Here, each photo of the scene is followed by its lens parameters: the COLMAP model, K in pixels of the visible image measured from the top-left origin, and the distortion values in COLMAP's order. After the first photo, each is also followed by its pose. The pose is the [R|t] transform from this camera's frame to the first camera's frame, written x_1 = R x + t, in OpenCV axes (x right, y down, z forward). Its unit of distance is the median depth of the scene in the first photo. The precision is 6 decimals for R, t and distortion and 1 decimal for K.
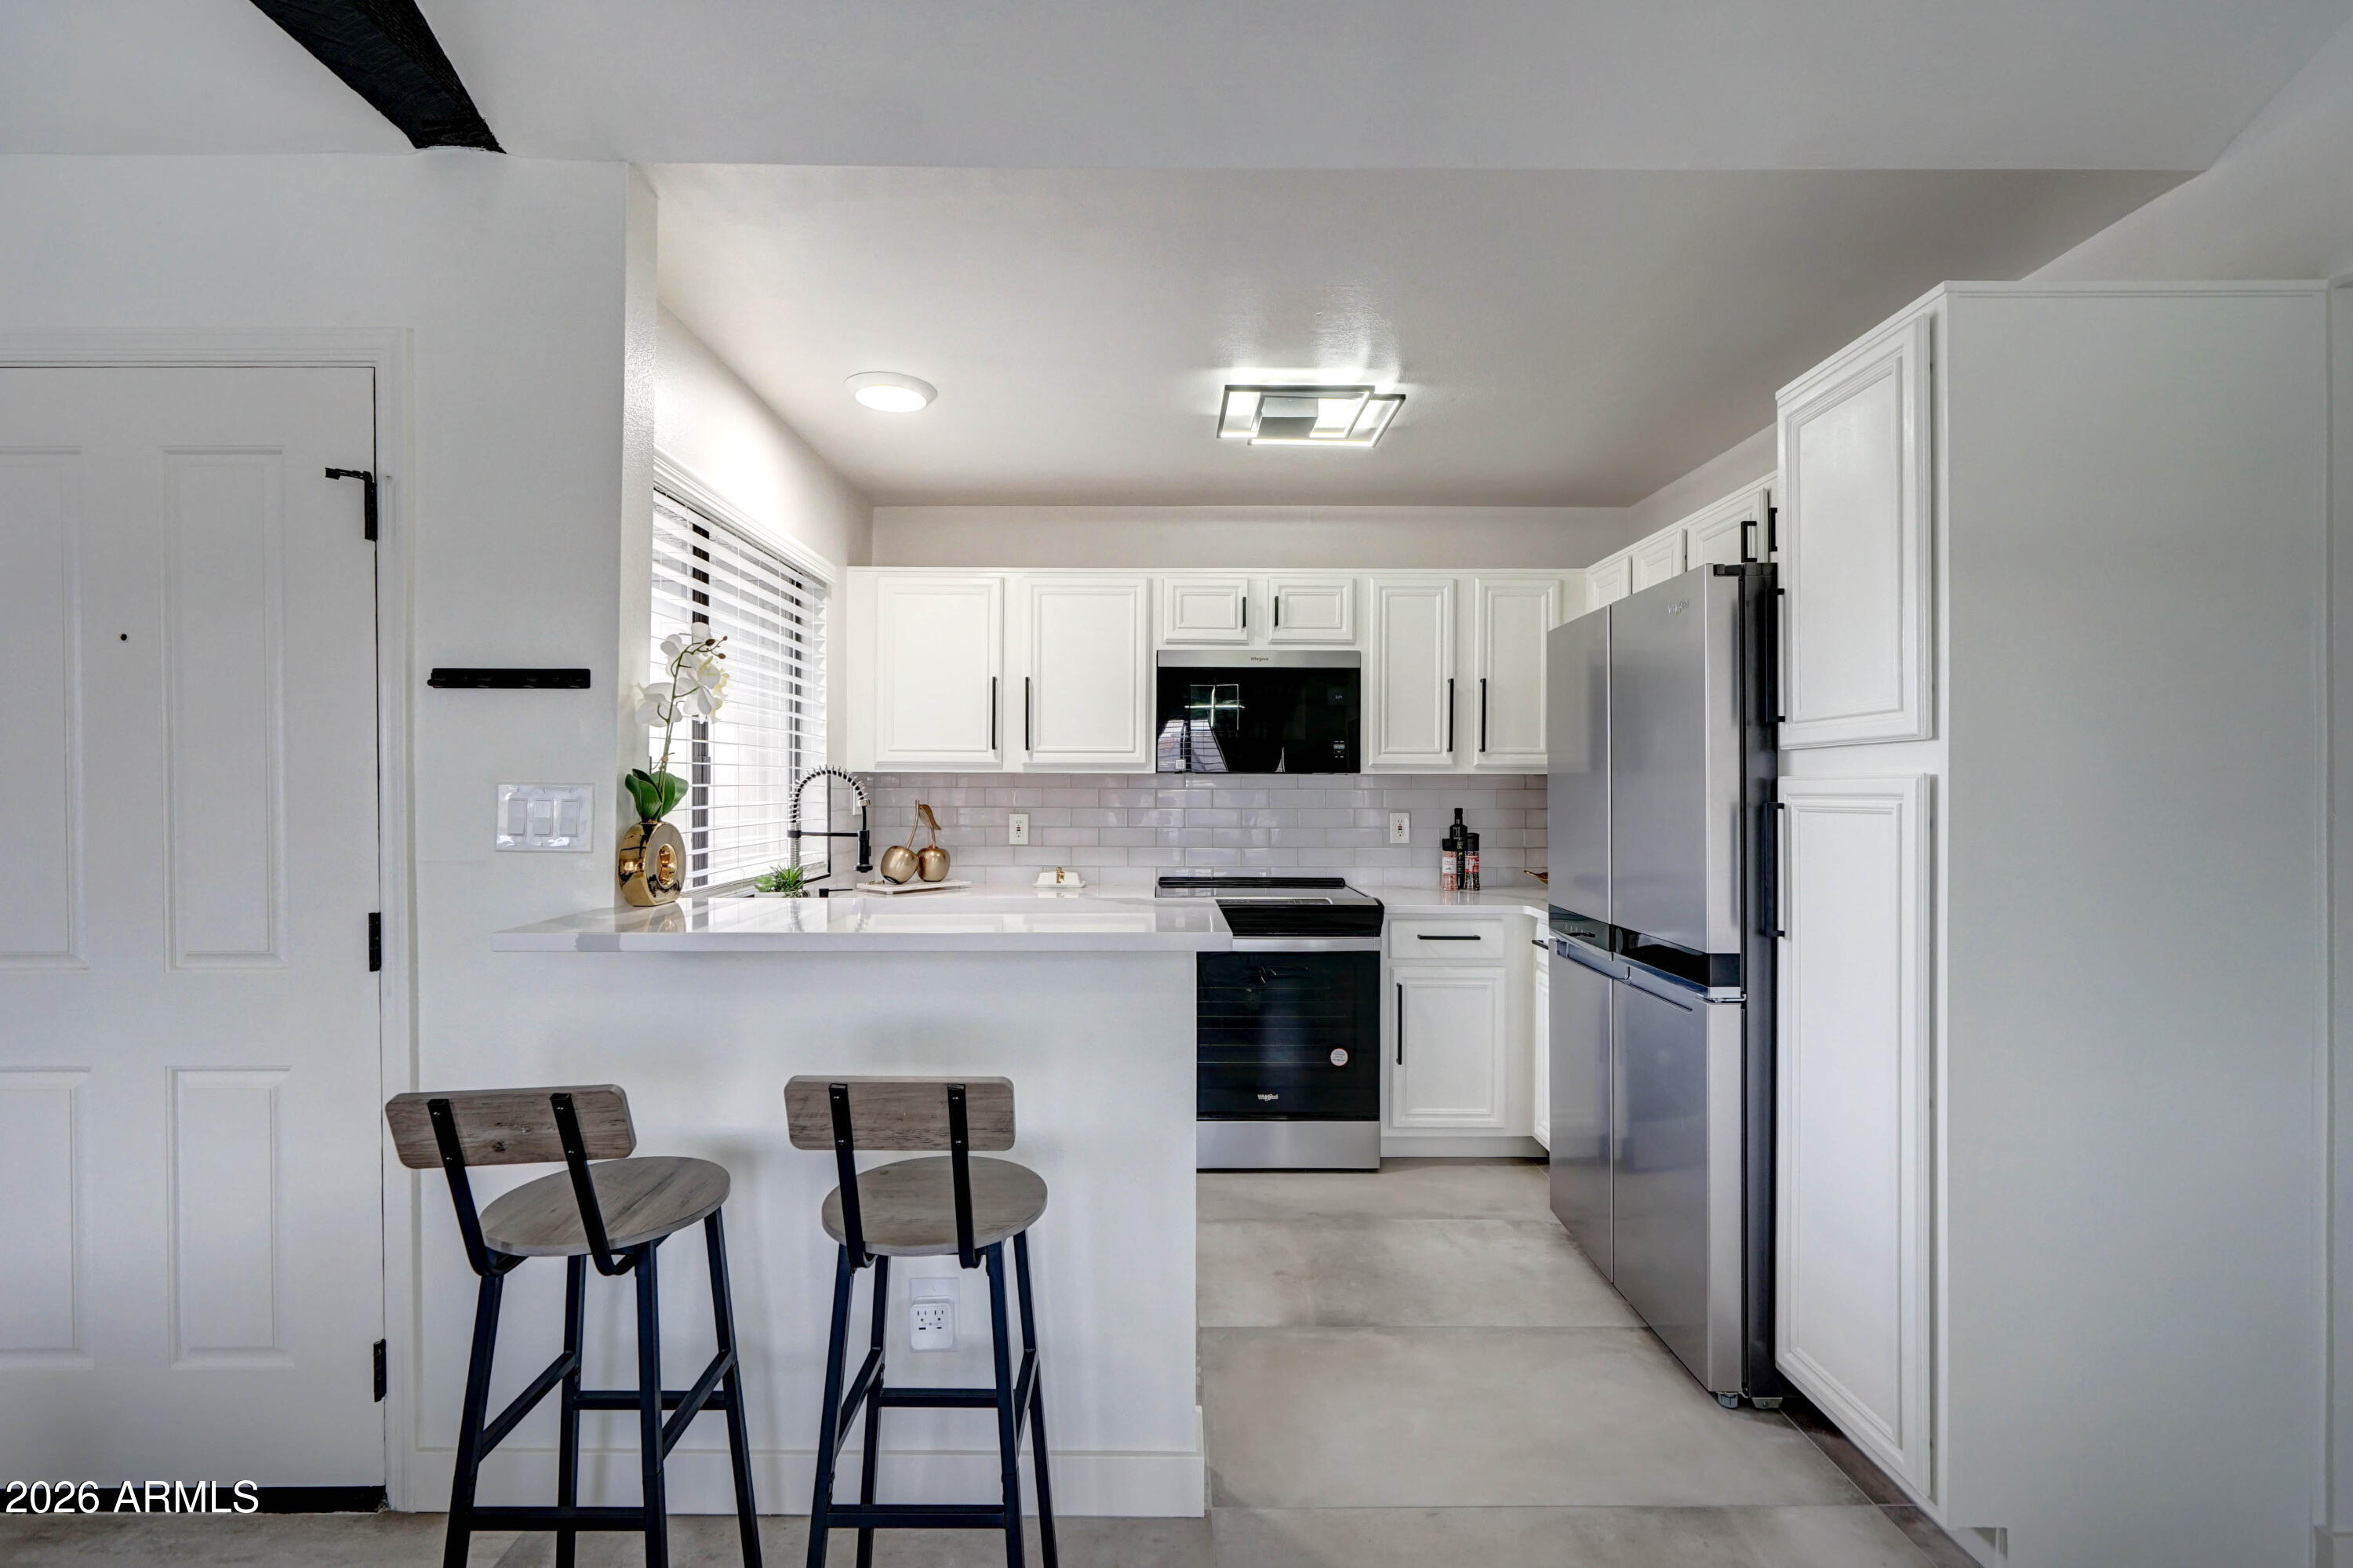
lens RADIAL K [[955.1, 0, 1159.0], [0, 955.1, 783.5], [0, 0, 1]] dist [-0.000901, -0.000199]
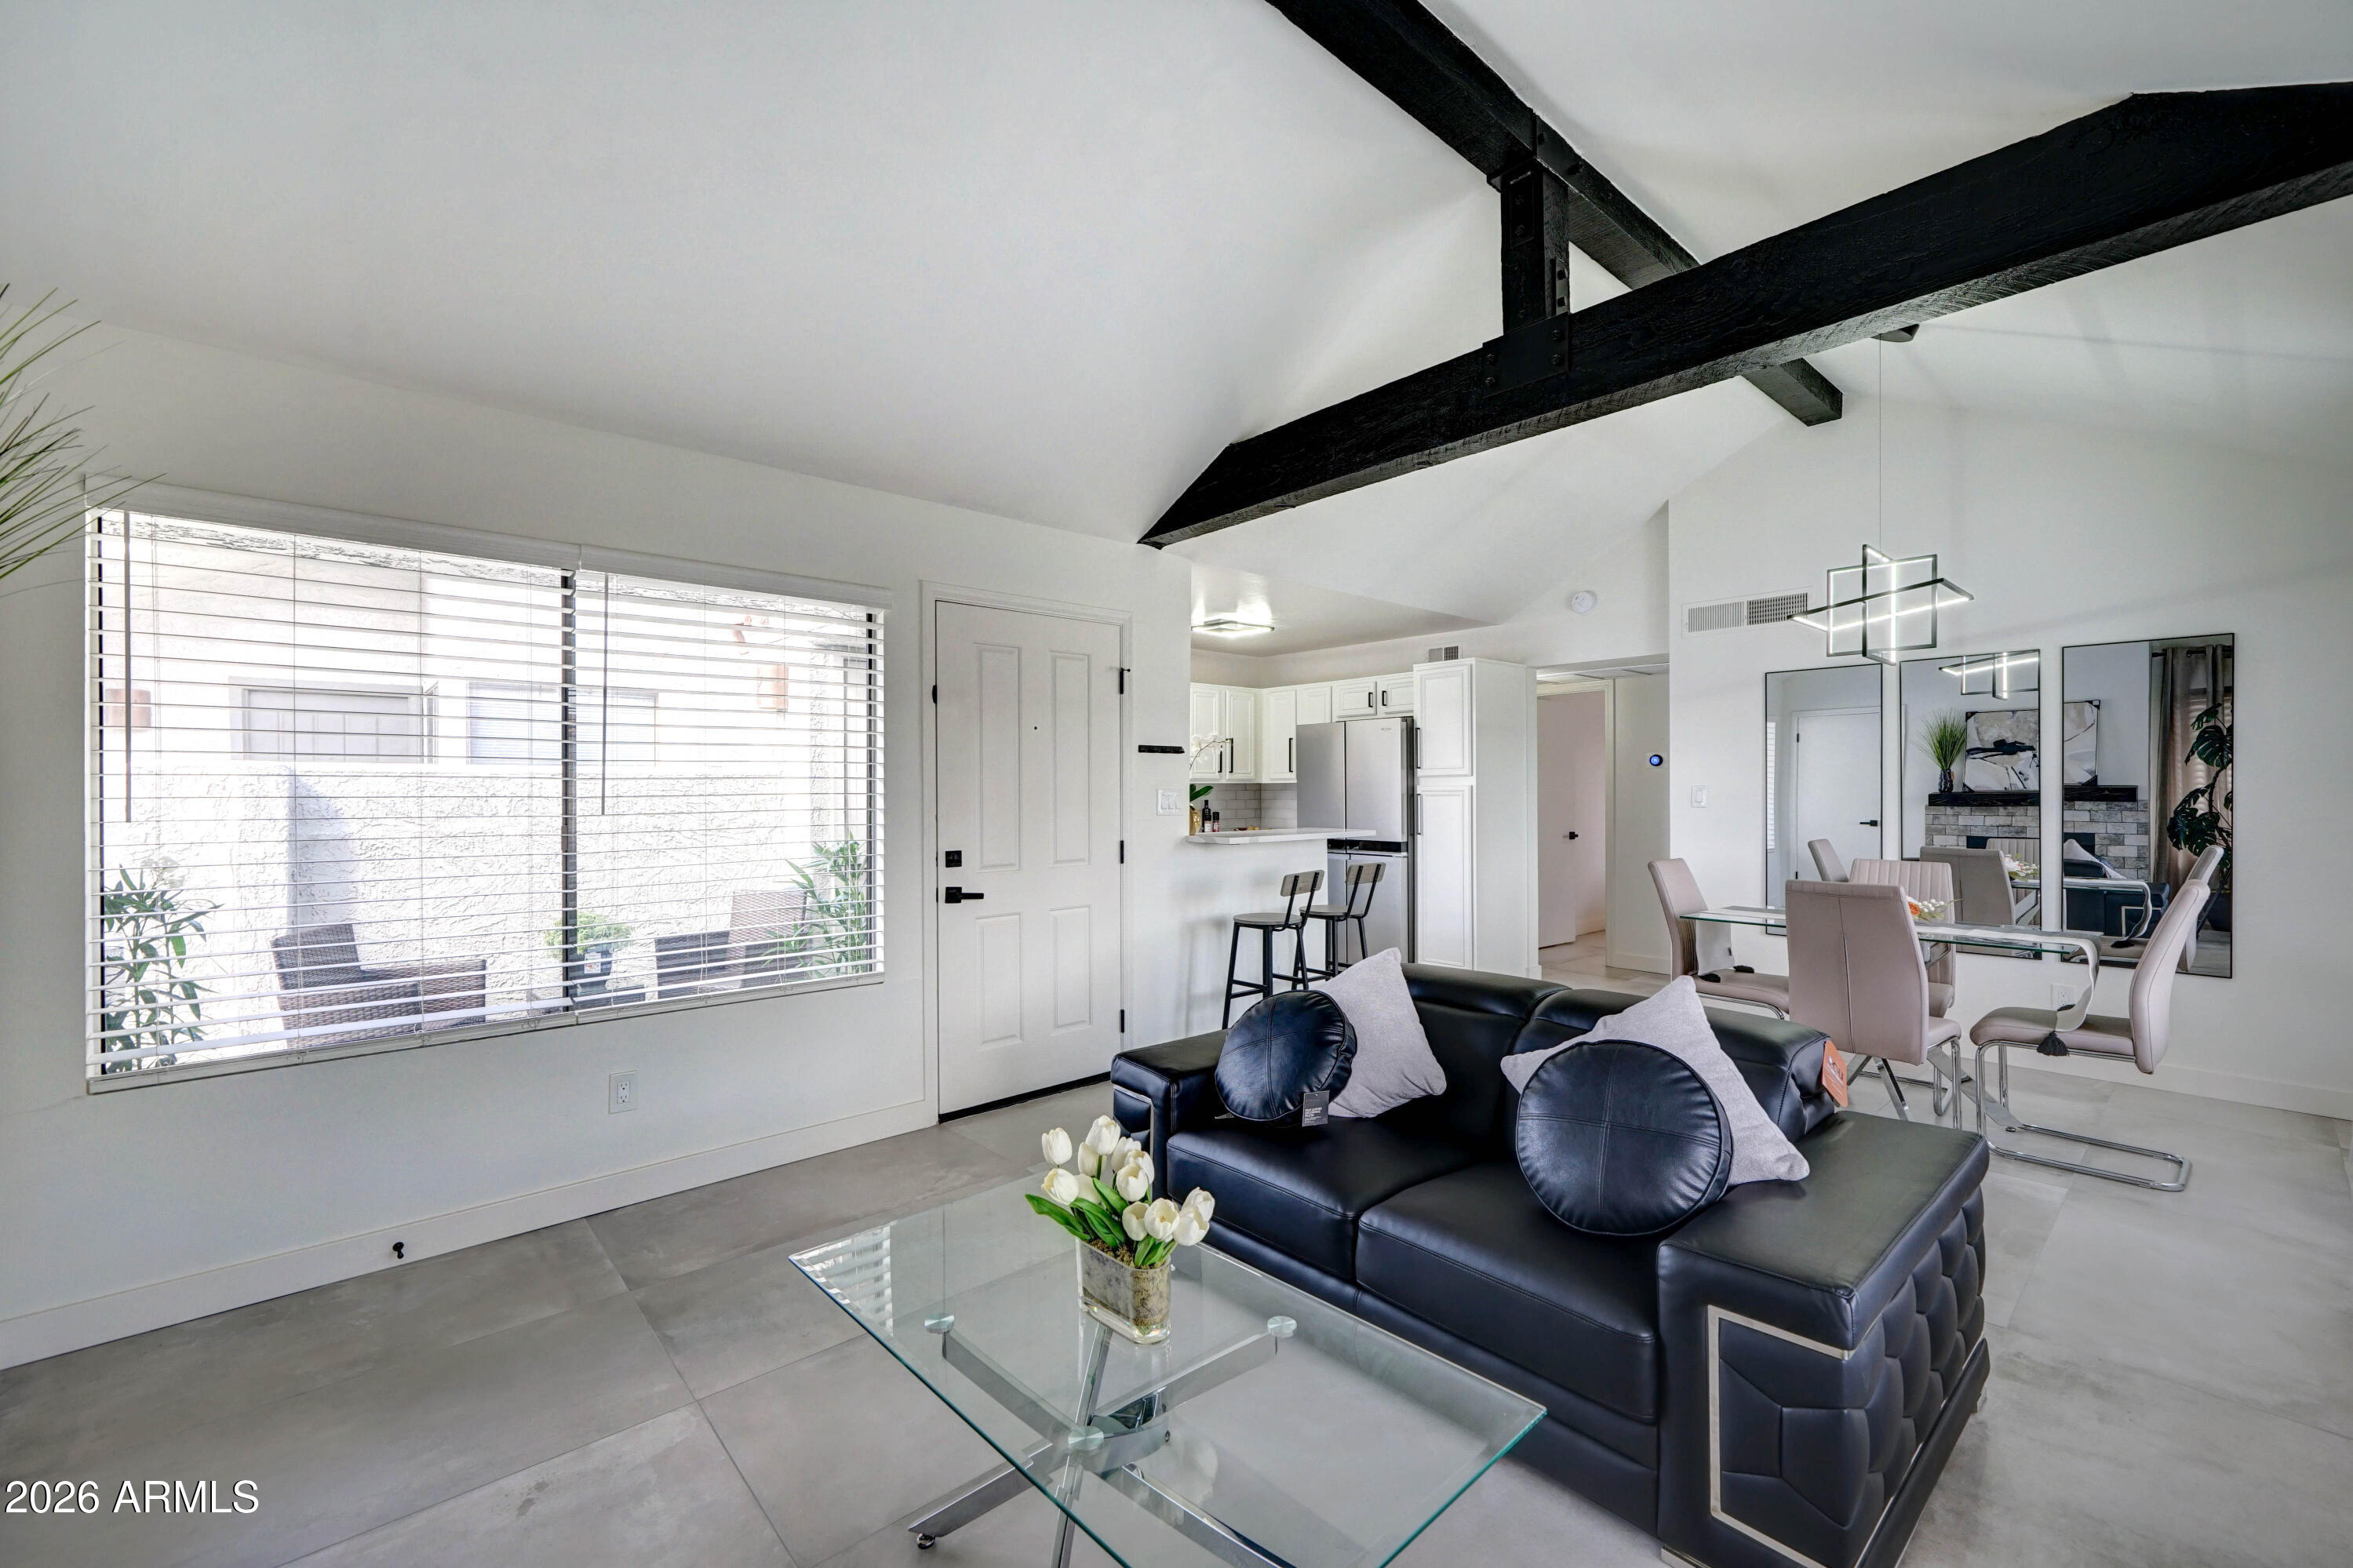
lens RADIAL K [[954.9, 0, 1180.8], [0, 954.9, 794.8], [0, 0, 1]] dist [-0.000901, -0.000199]
pose [[0.744865, -0.007758, 0.667171, -1.106480], [0.001904, 0.999953, 0.009502, -0.003870], [-0.667213, -0.005807, 0.744844, -0.457530]]
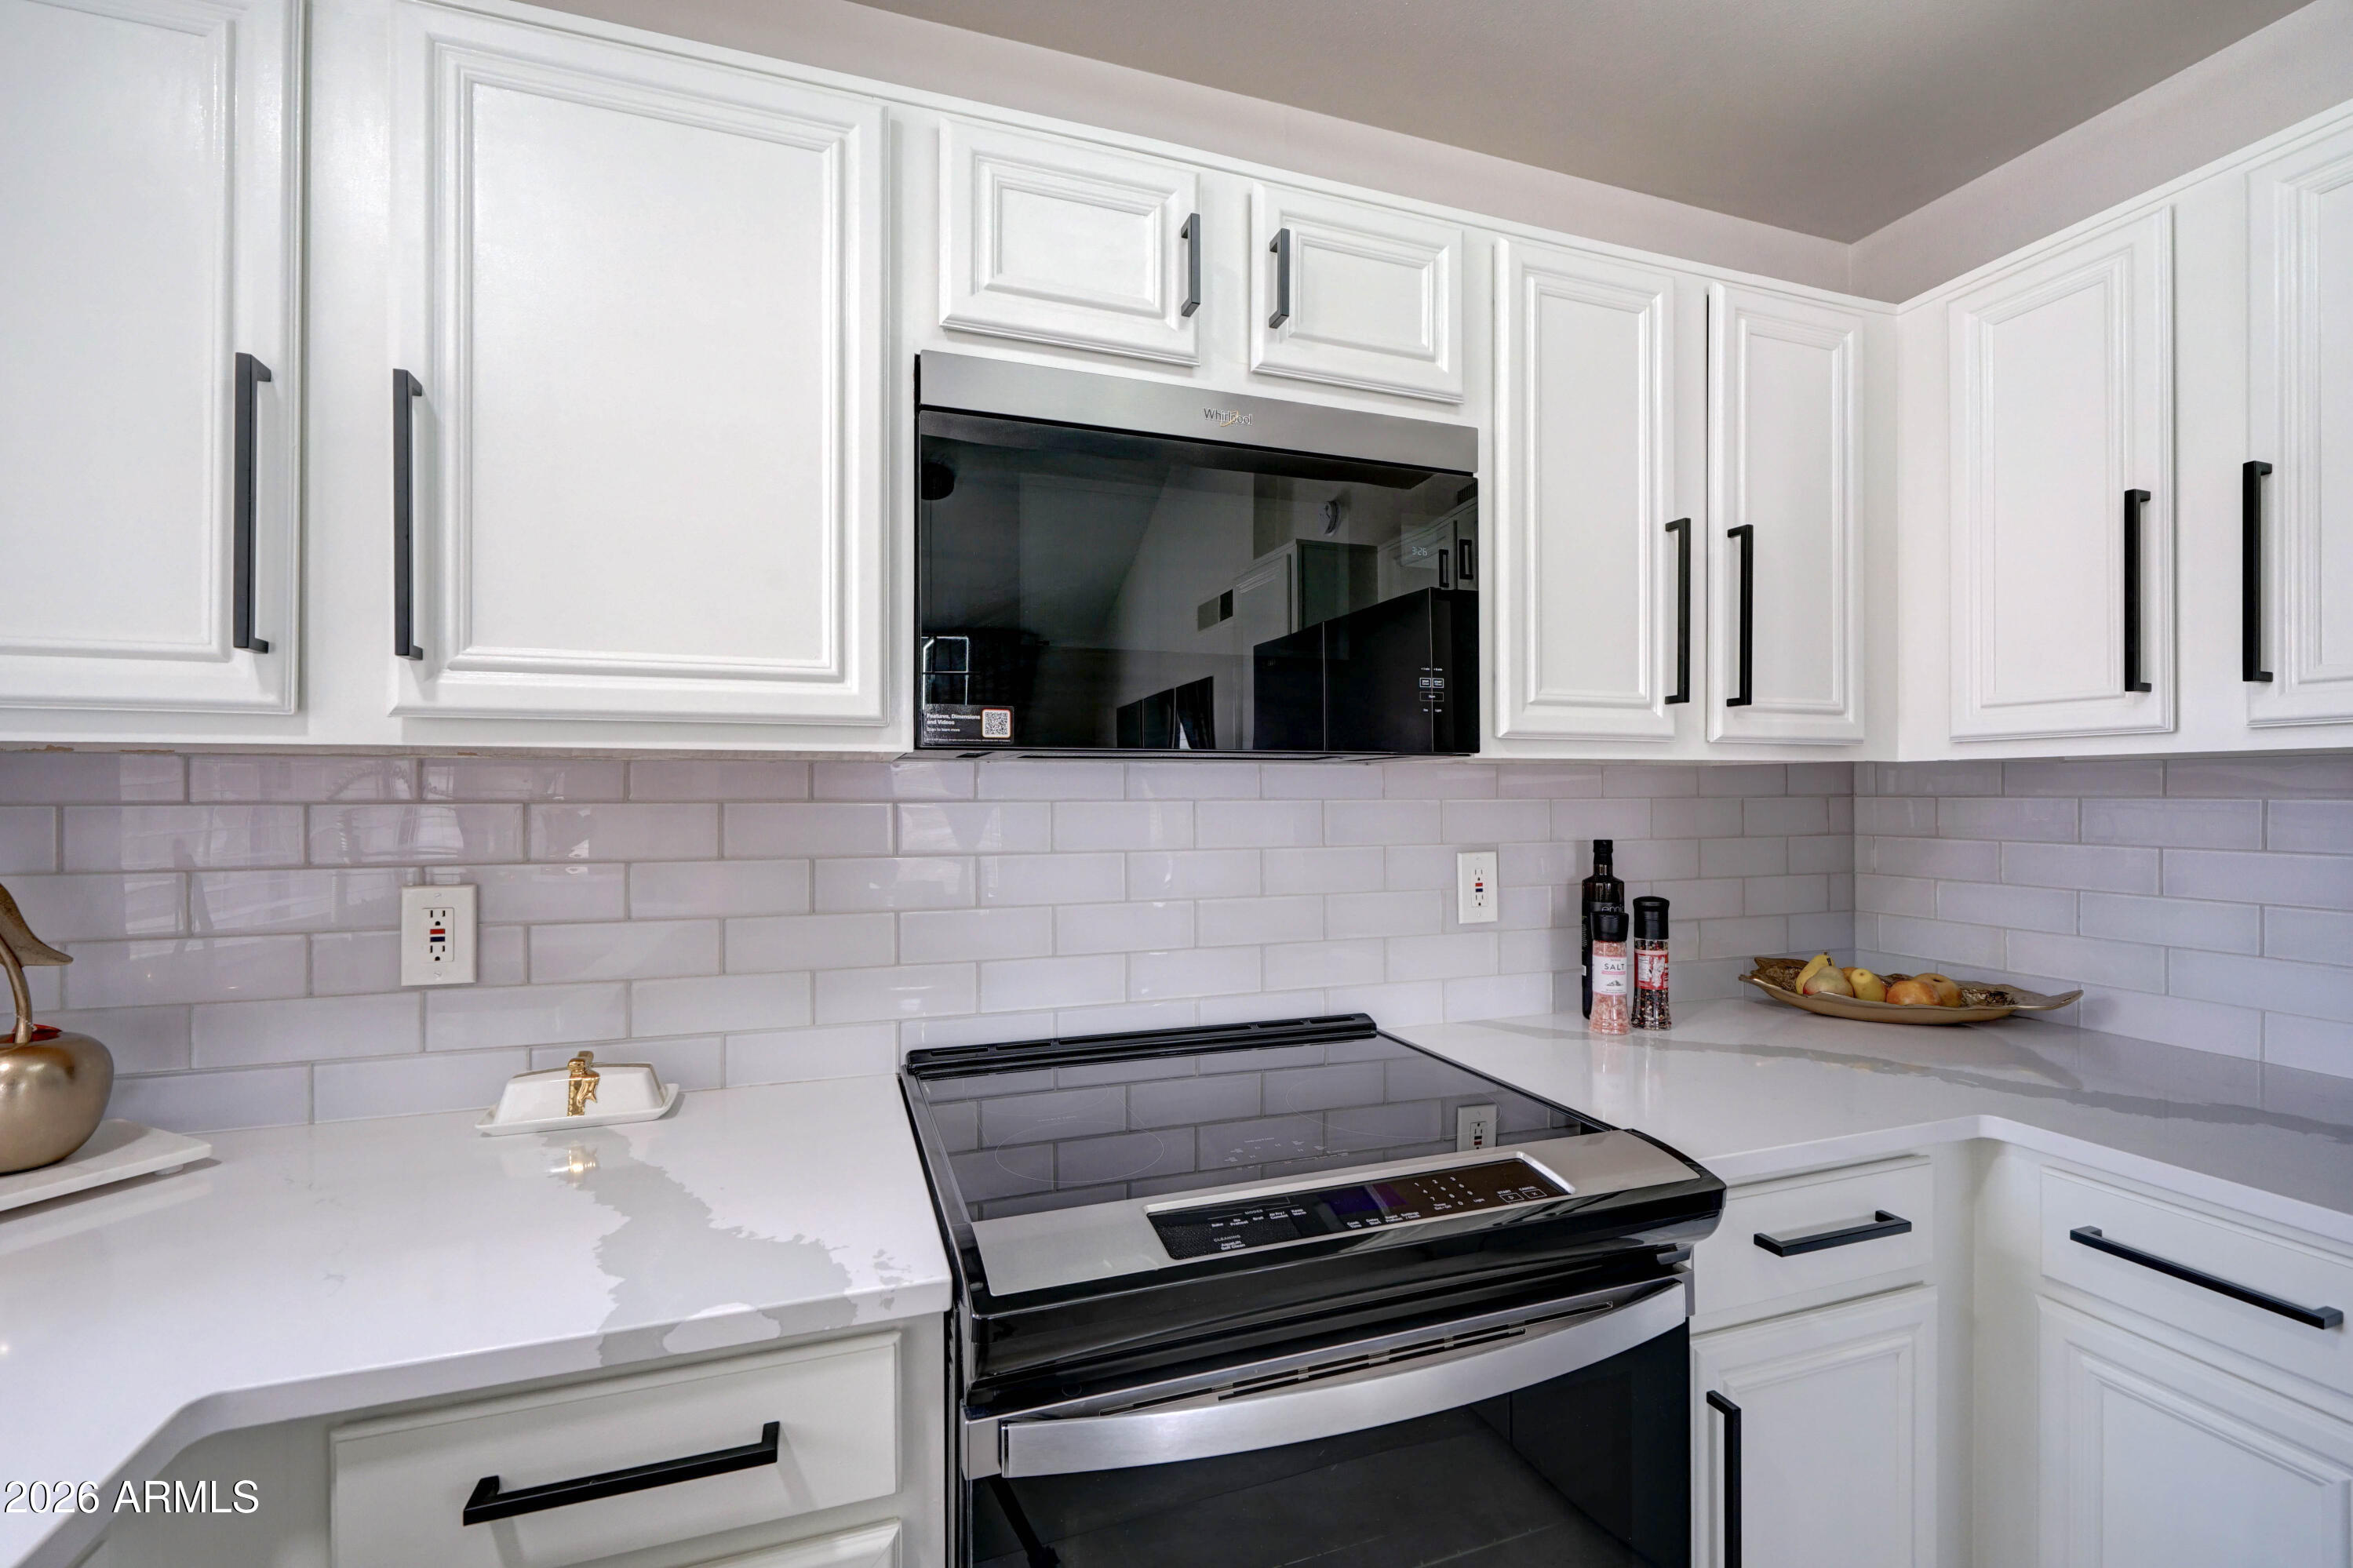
lens RADIAL K [[1004.3, 0, 1163.3], [0, 1004.3, 795.2], [0, 0, 1]] dist [-0.001242, 0.000251]
pose [[0.942787, -0.006479, 0.333332, -0.036302], [0.004472, 0.999967, 0.006788, 0.001532], [-0.333365, -0.004909, 0.942785, 0.670985]]
